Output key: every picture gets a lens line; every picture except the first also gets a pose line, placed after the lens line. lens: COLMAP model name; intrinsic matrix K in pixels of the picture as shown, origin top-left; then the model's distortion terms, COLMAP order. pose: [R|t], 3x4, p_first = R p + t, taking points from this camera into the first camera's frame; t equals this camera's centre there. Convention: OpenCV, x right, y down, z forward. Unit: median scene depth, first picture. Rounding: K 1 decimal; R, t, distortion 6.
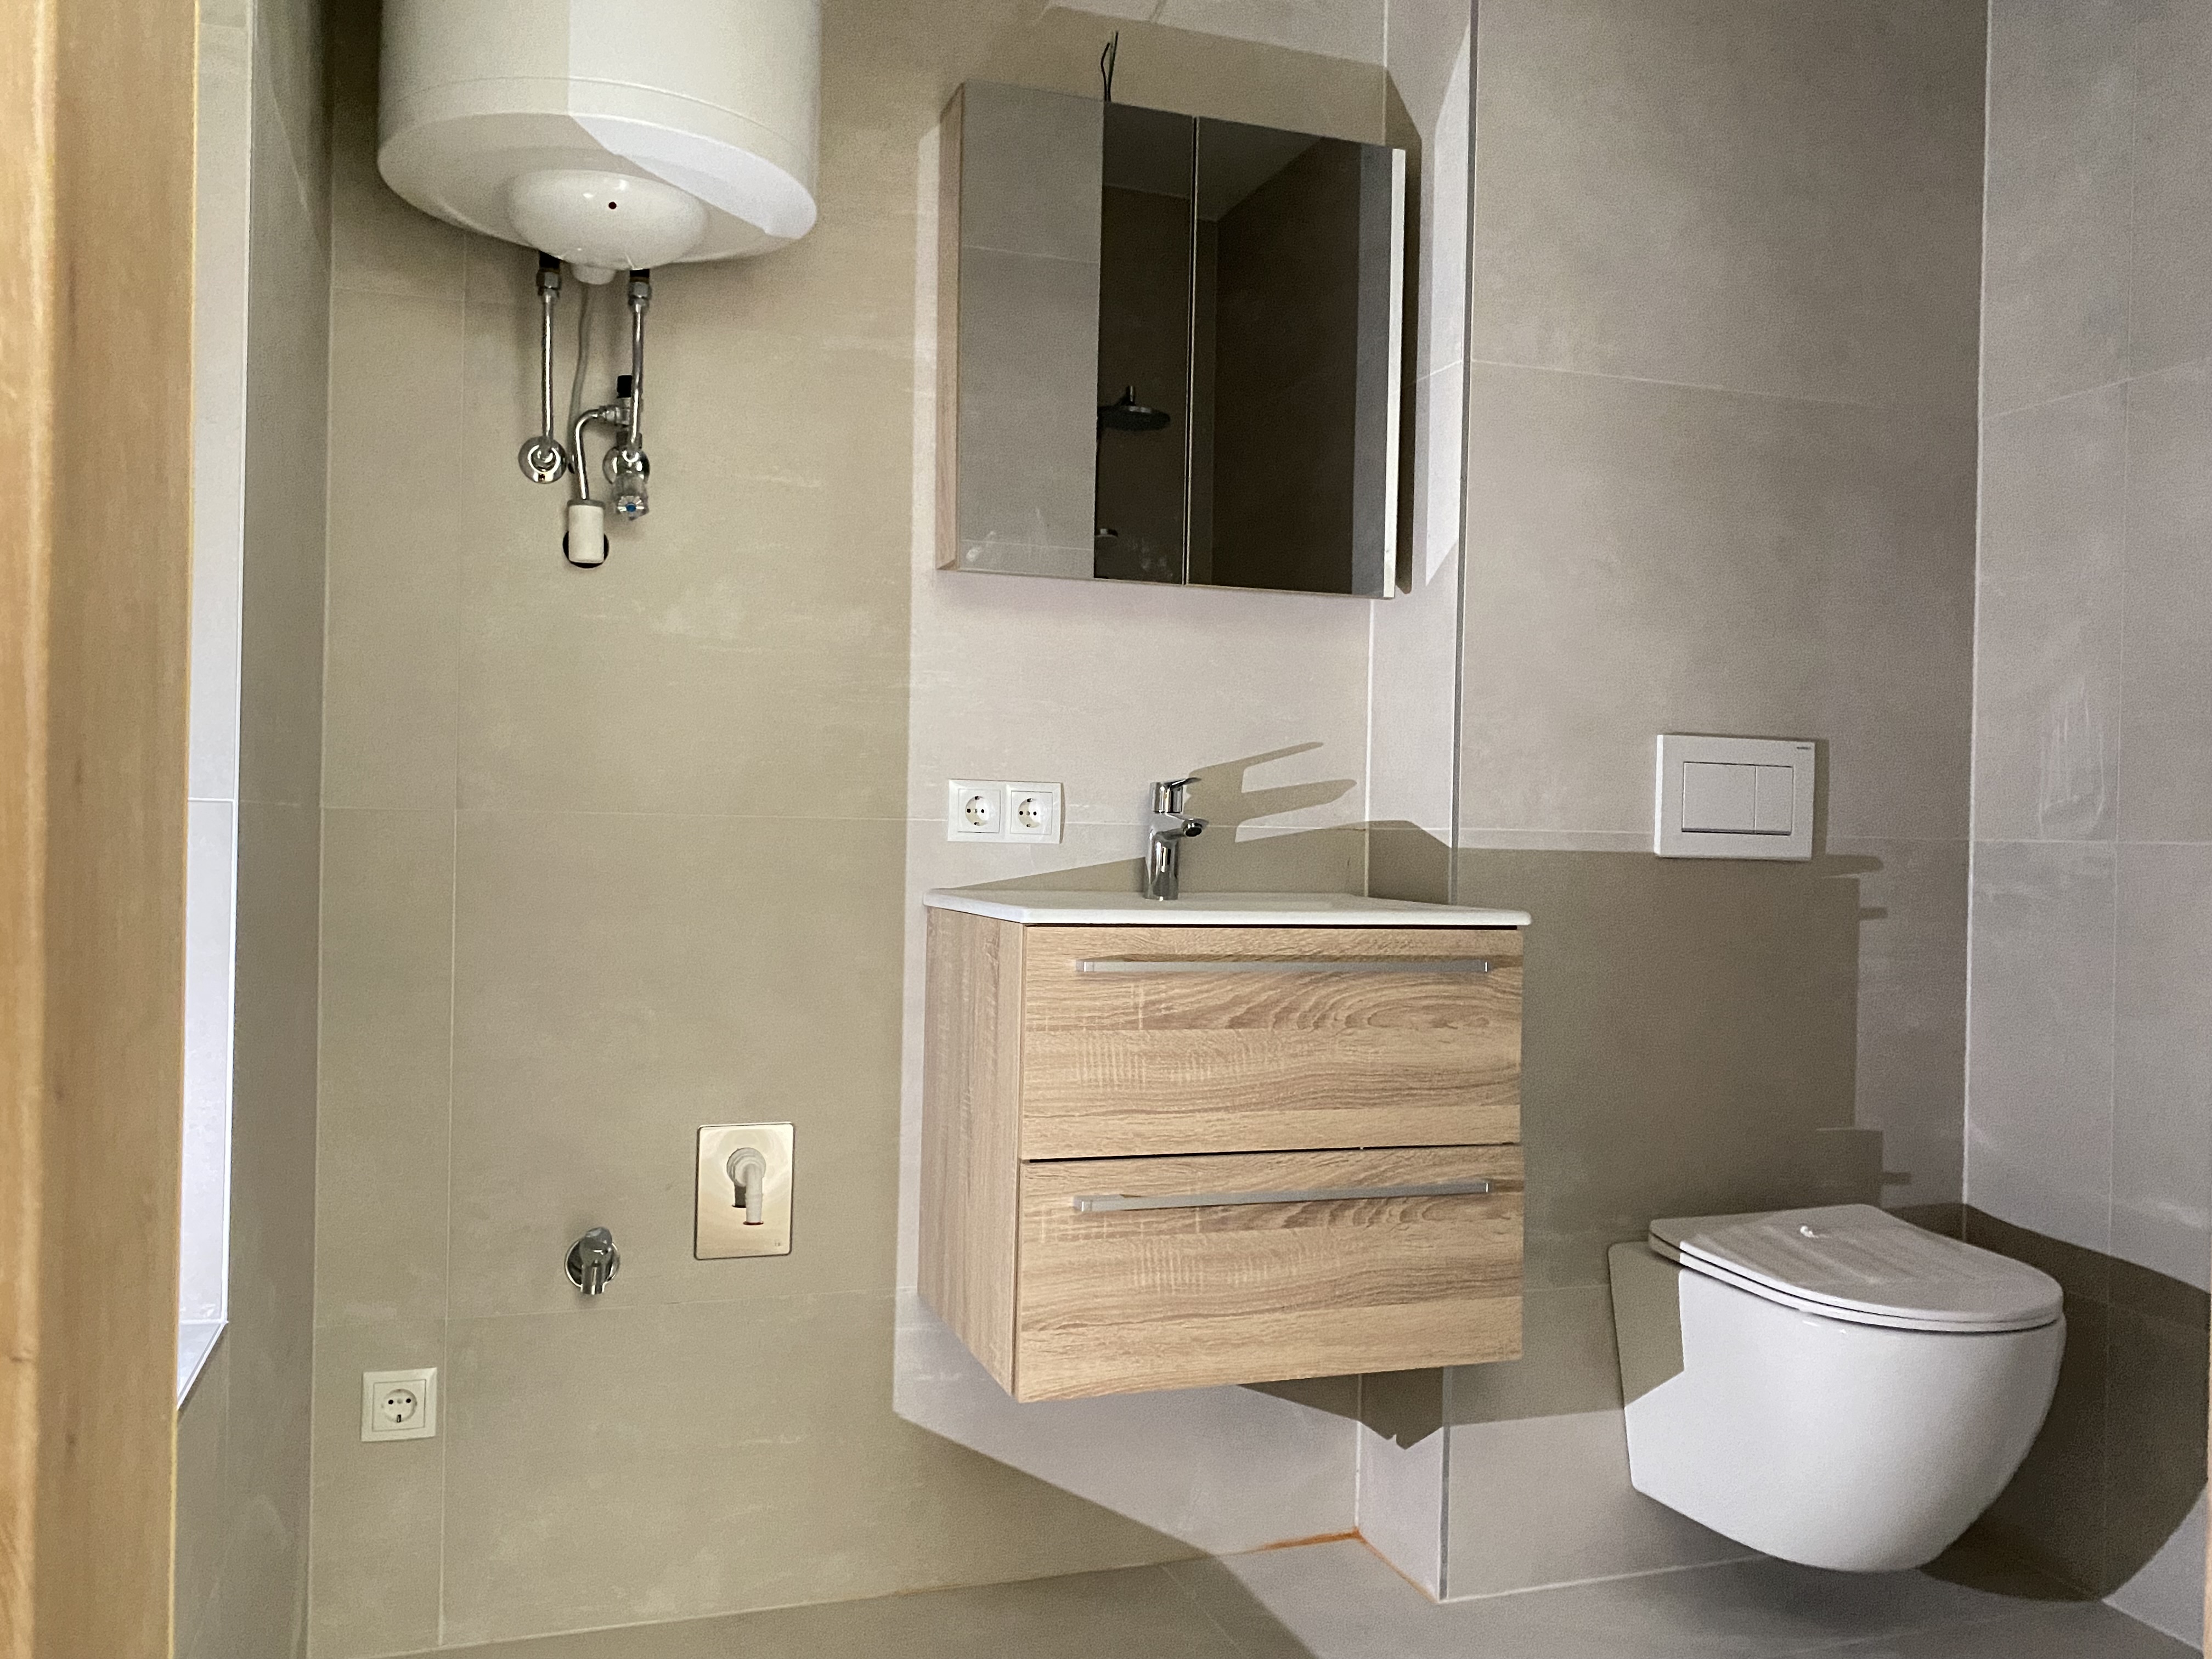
lens RADIAL K [[1771.5, 0, 1117.0], [0, 1771.5, 835.6], [0, 0, 1]] dist [0.015479, -0.001262]
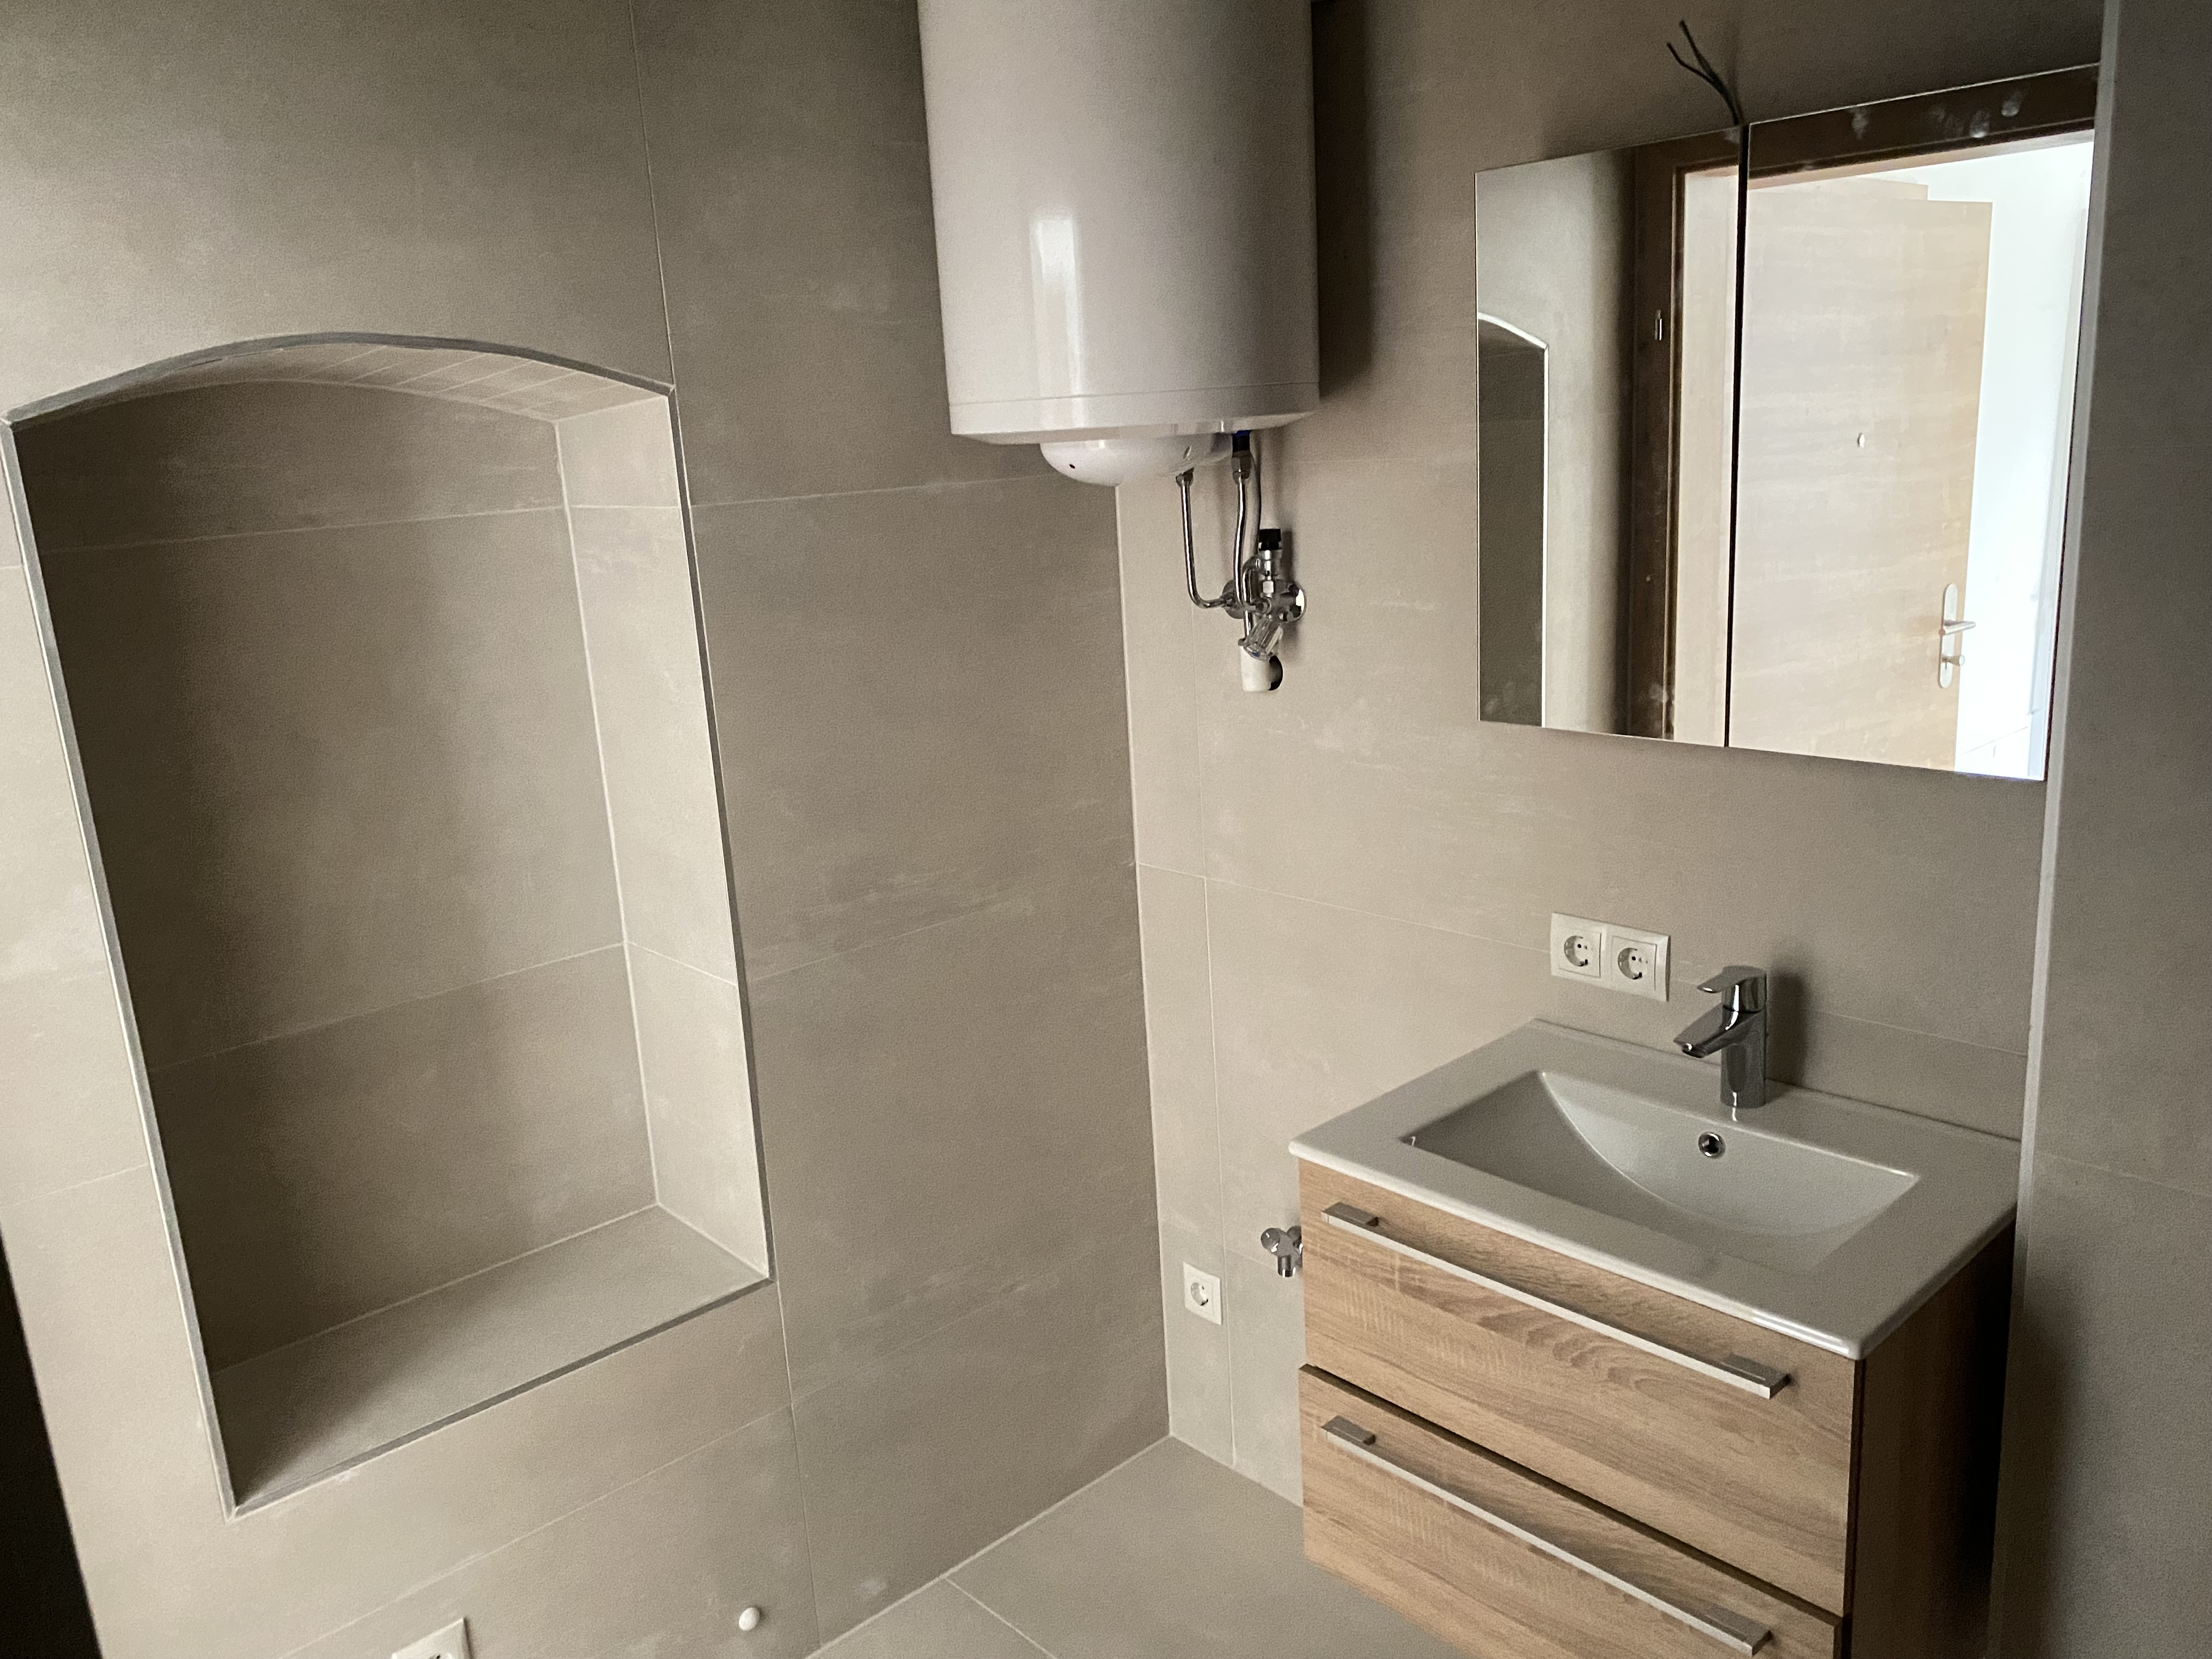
lens RADIAL K [[1682.5, 0, 1103.4], [0, 1682.5, 836.1], [0, 0, 1]] dist [0.064770, -0.000037]
pose [[0.392164, 0.181040, -0.901905, 0.645615], [0.088564, 0.968458, 0.232908, -0.316336], [0.915622, -0.171214, 0.363761, 0.475899]]
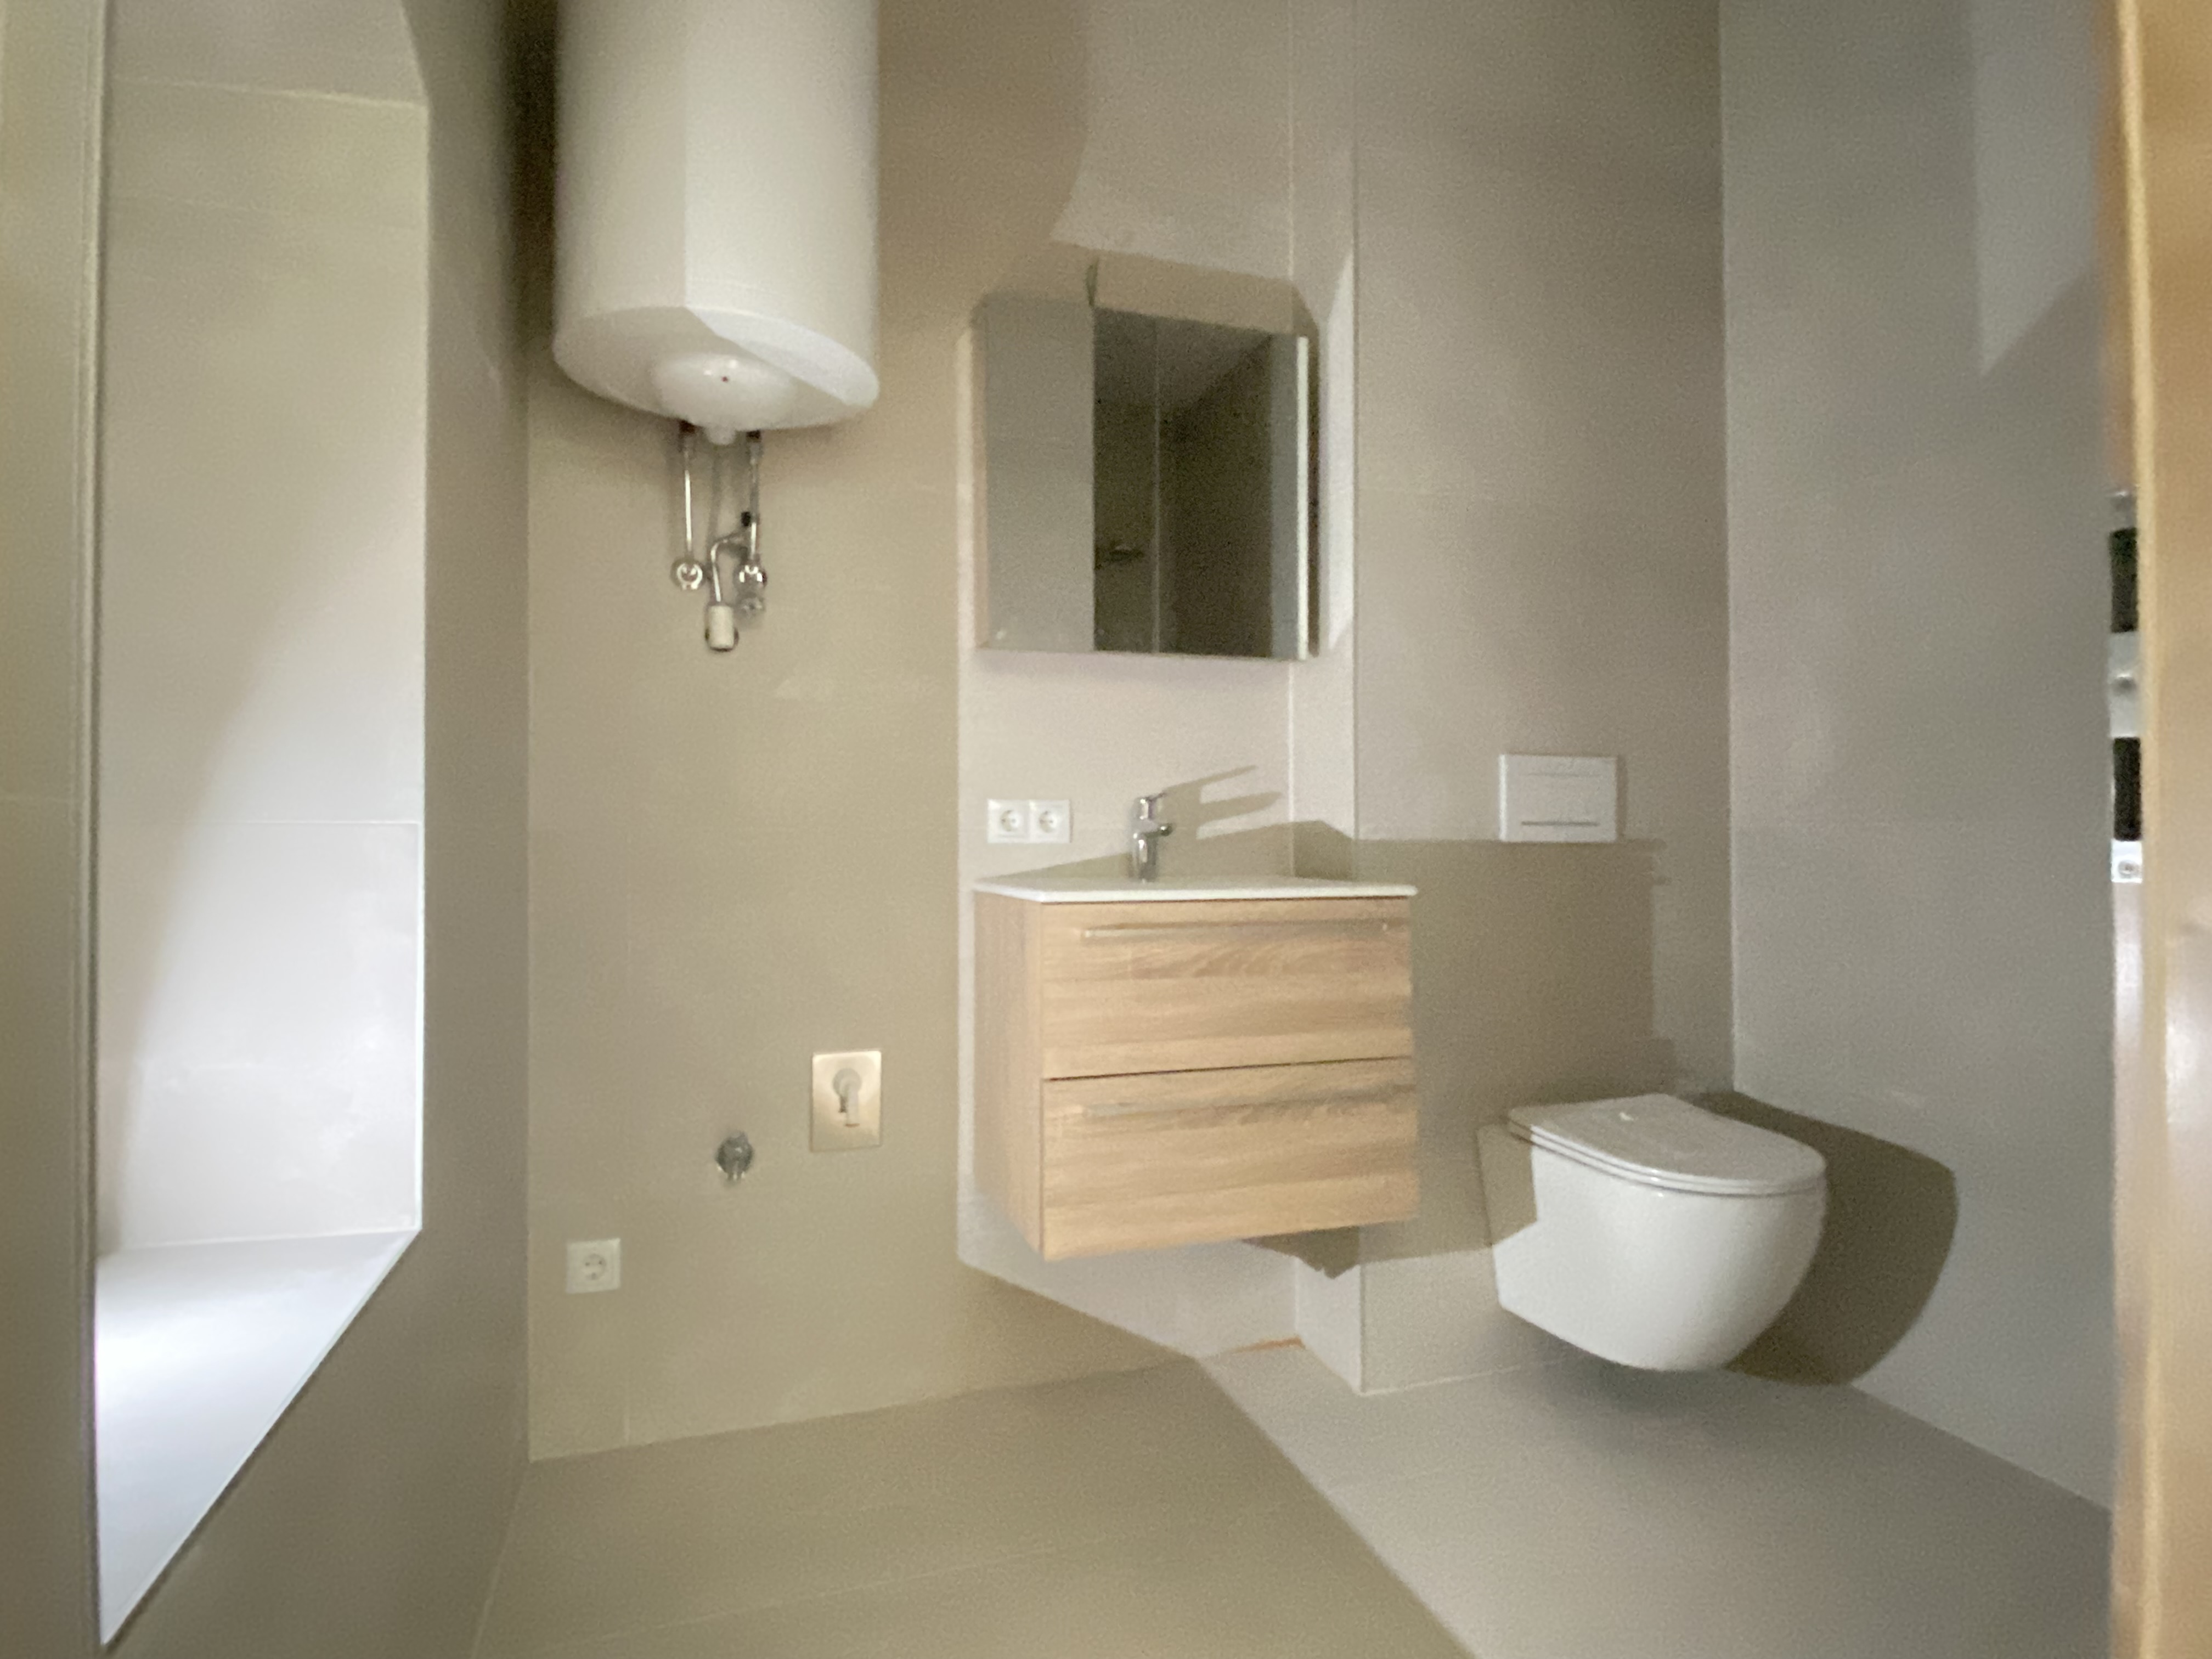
lens RADIAL K [[1160.5, 0, 1089.3], [0, 1160.5, 820.4], [0, 0, 1]] dist [0.034123, 0.000192]
pose [[0.999462, -0.022993, -0.023373, 0.005038], [0.022638, 0.999626, -0.015339, 0.001043], [0.023717, 0.014802, 0.999609, 0.096758]]
